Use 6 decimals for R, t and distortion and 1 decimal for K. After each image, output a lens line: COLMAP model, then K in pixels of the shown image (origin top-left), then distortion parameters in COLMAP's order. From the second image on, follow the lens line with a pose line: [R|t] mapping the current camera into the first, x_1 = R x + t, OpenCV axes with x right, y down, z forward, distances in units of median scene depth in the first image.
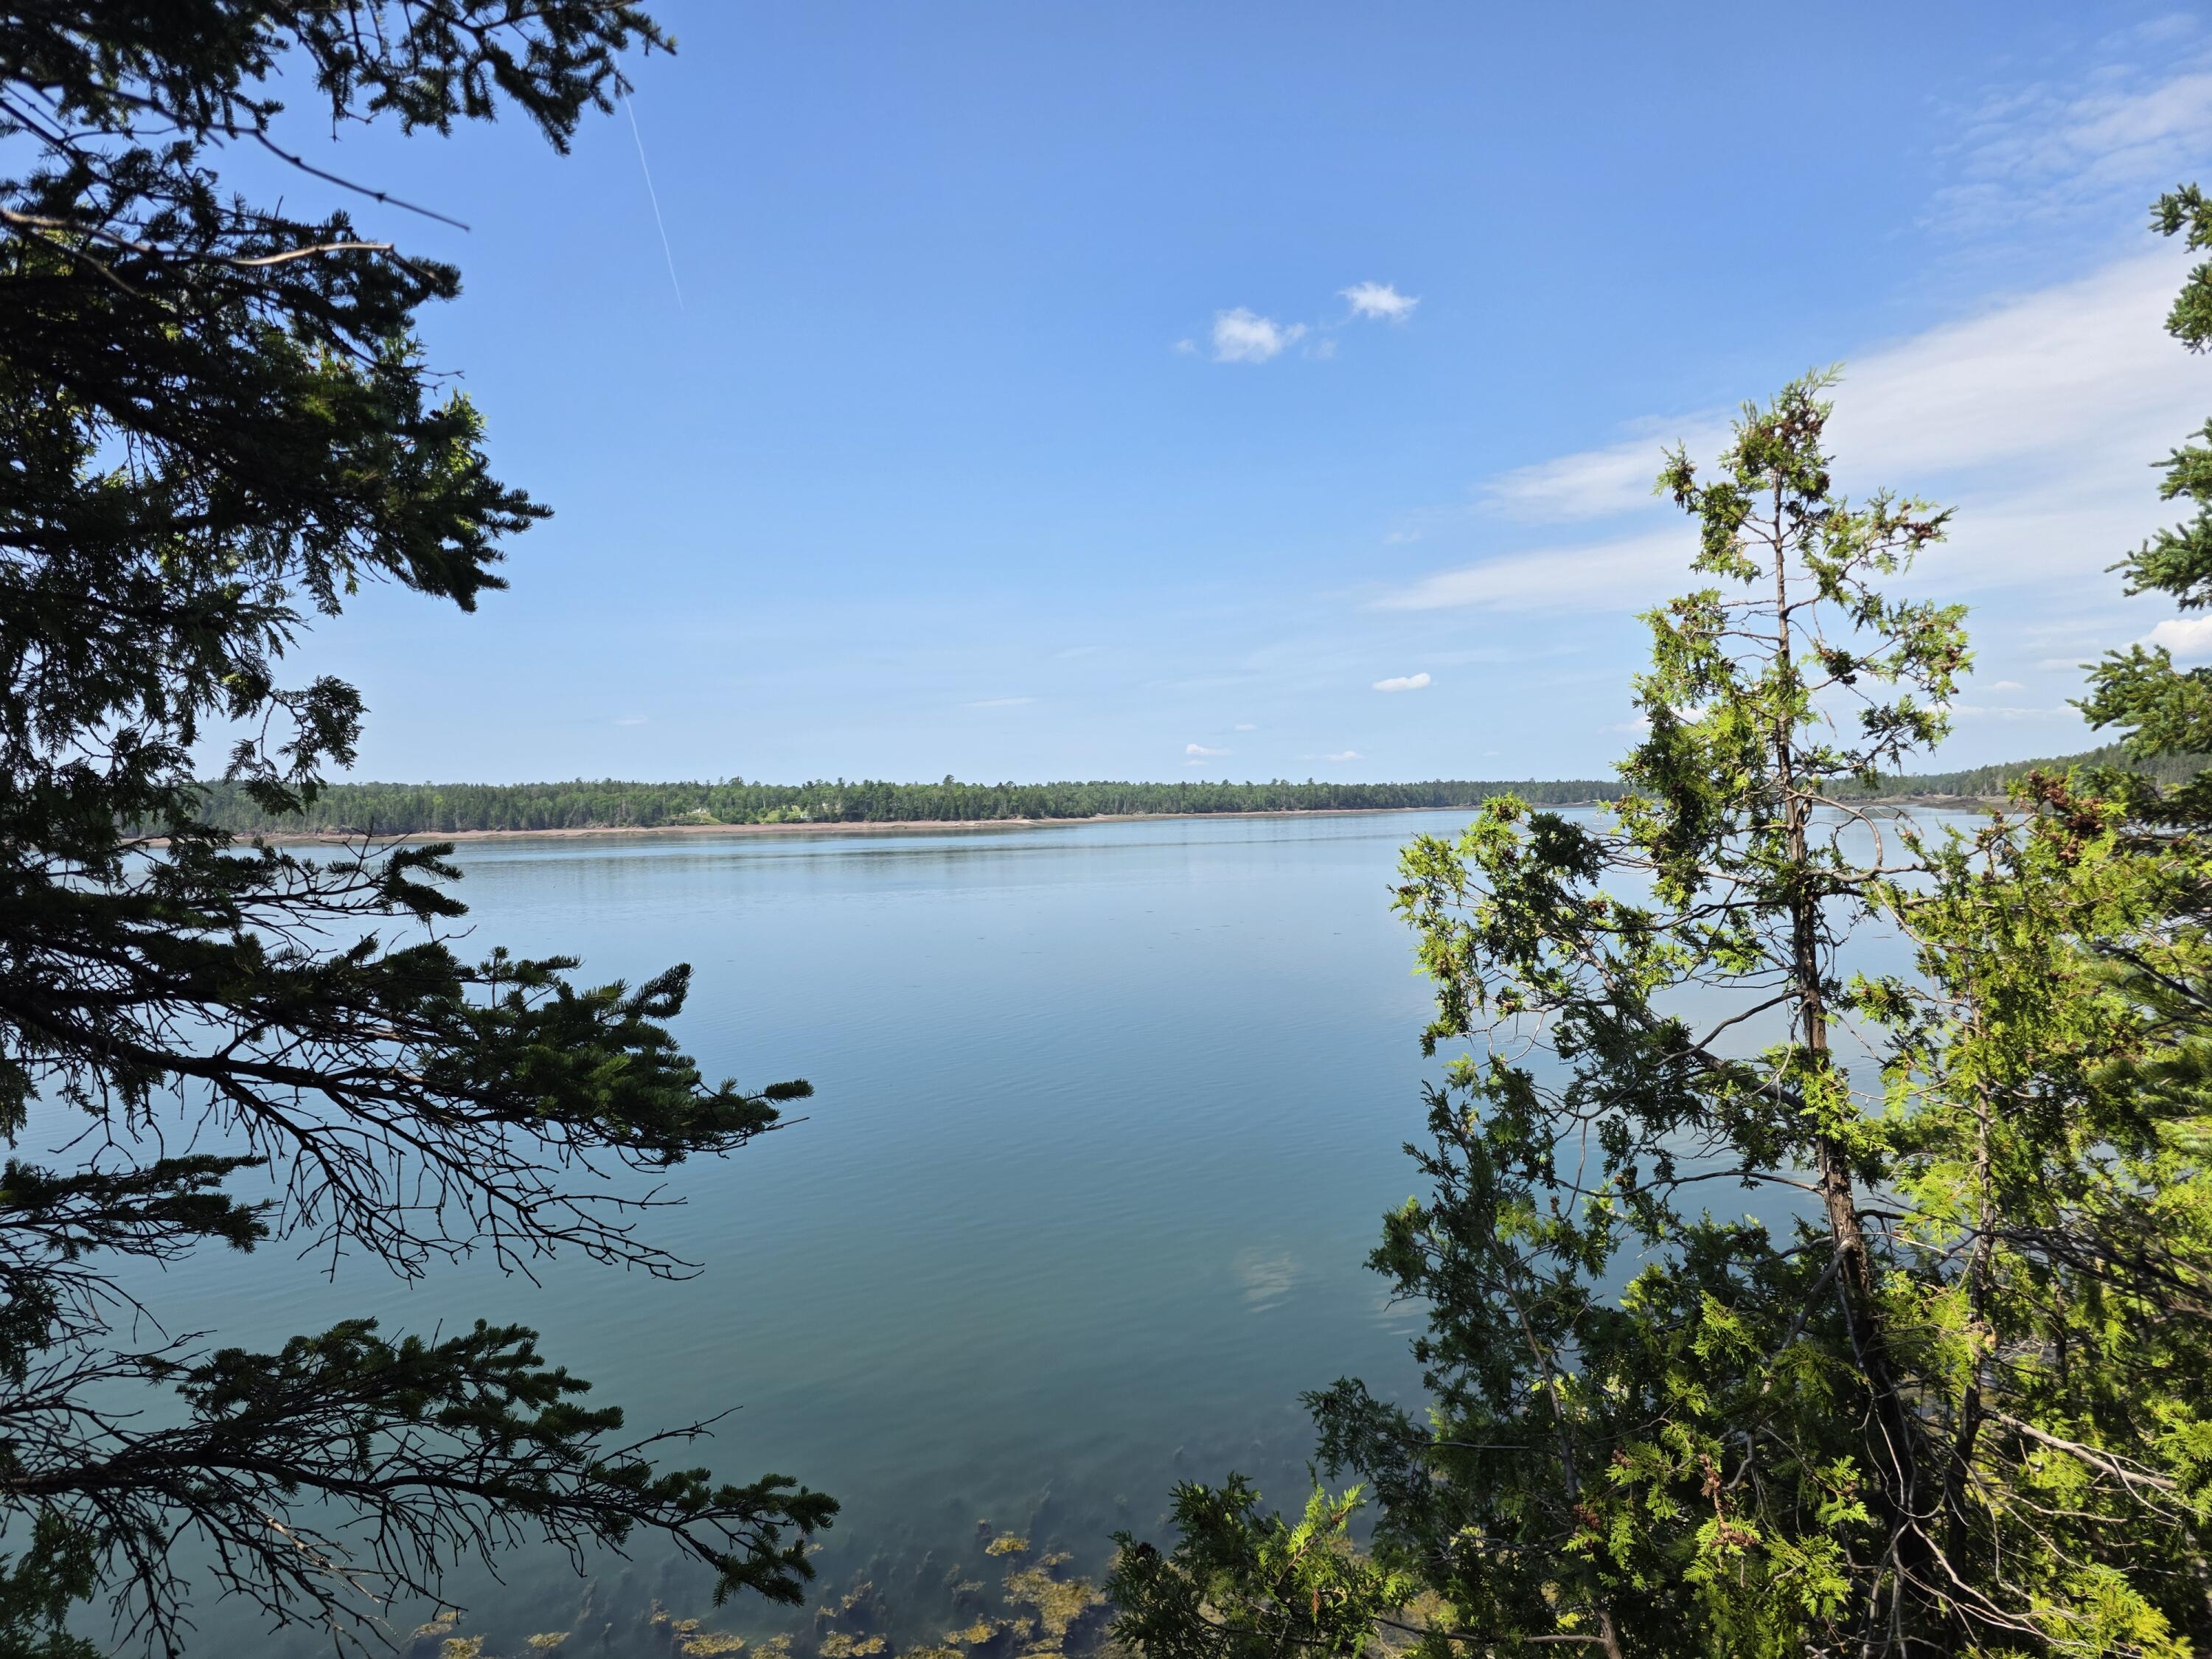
lens RADIAL K [[1474.6, 0, 1094.1], [0, 1474.6, 830.0], [0, 0, 1]] dist [0.071590, -0.074577]
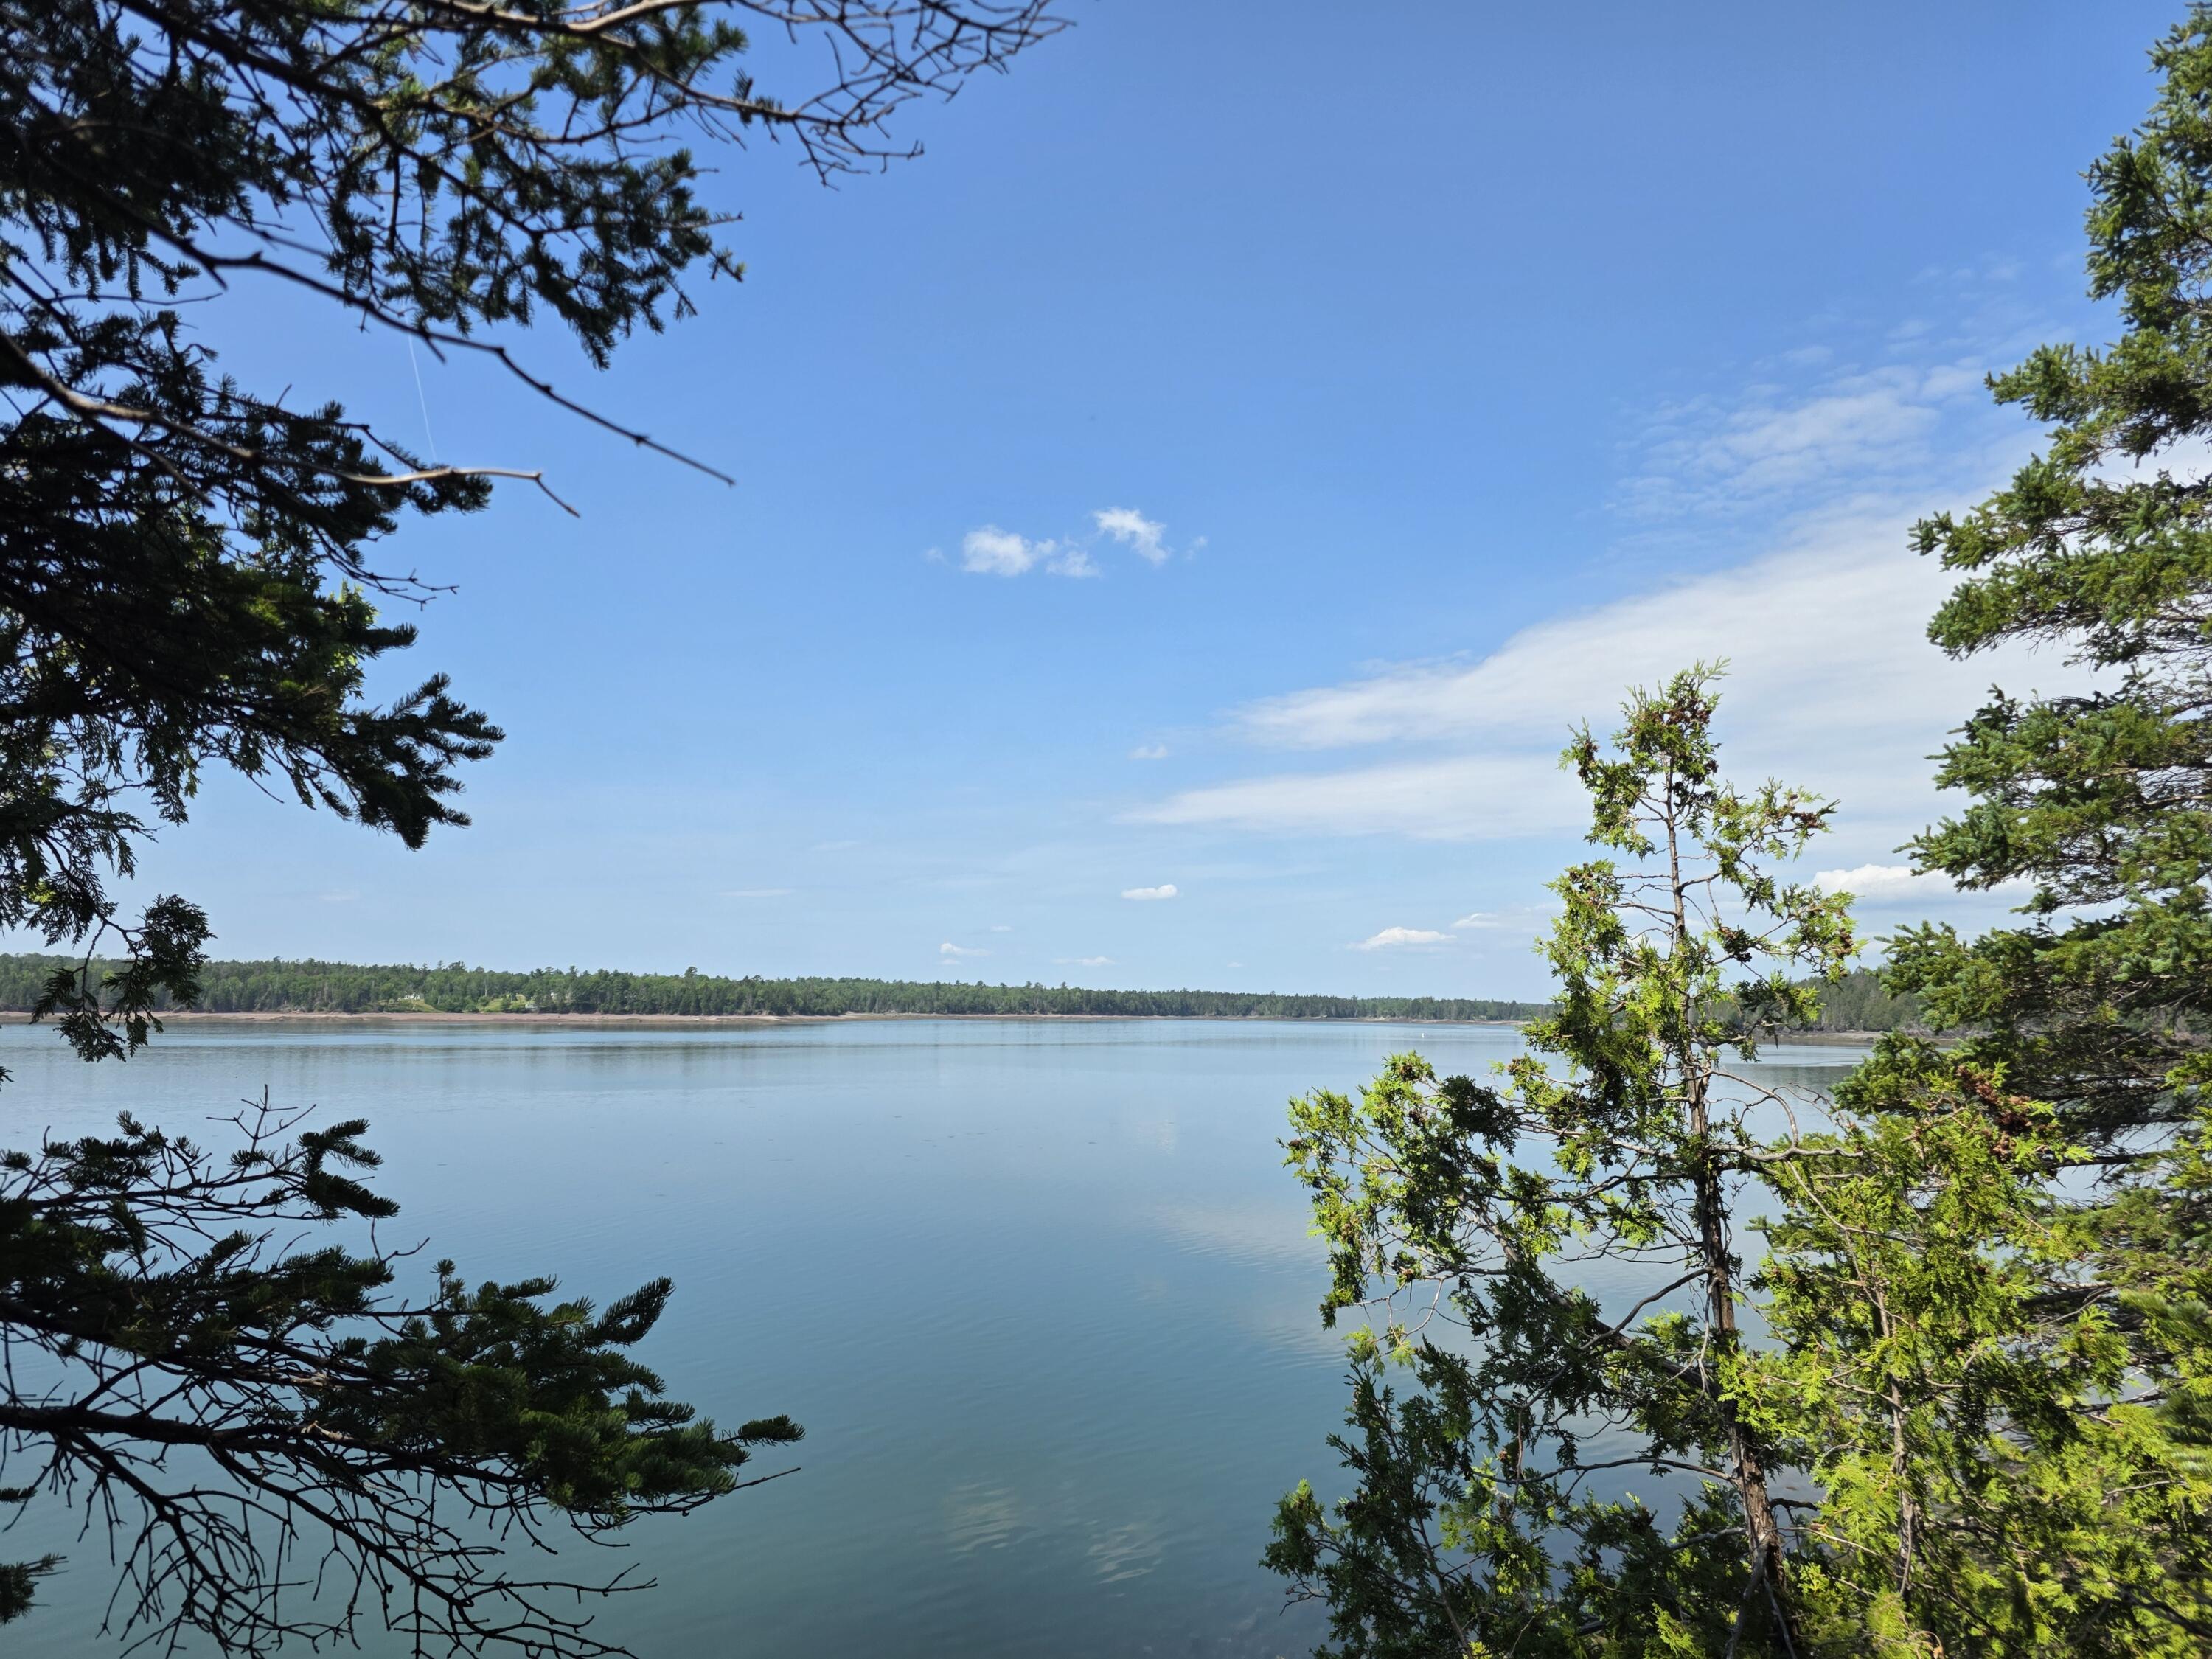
lens RADIAL K [[1474.6, 0, 1094.1], [0, 1474.6, 830.0], [0, 0, 1]] dist [0.071590, -0.074577]
pose [[0.986088, 0.053033, 0.157540, -0.105352], [-0.030960, 0.989752, -0.139397, -0.030338], [-0.163318, 0.132581, 0.977624, 0.054218]]
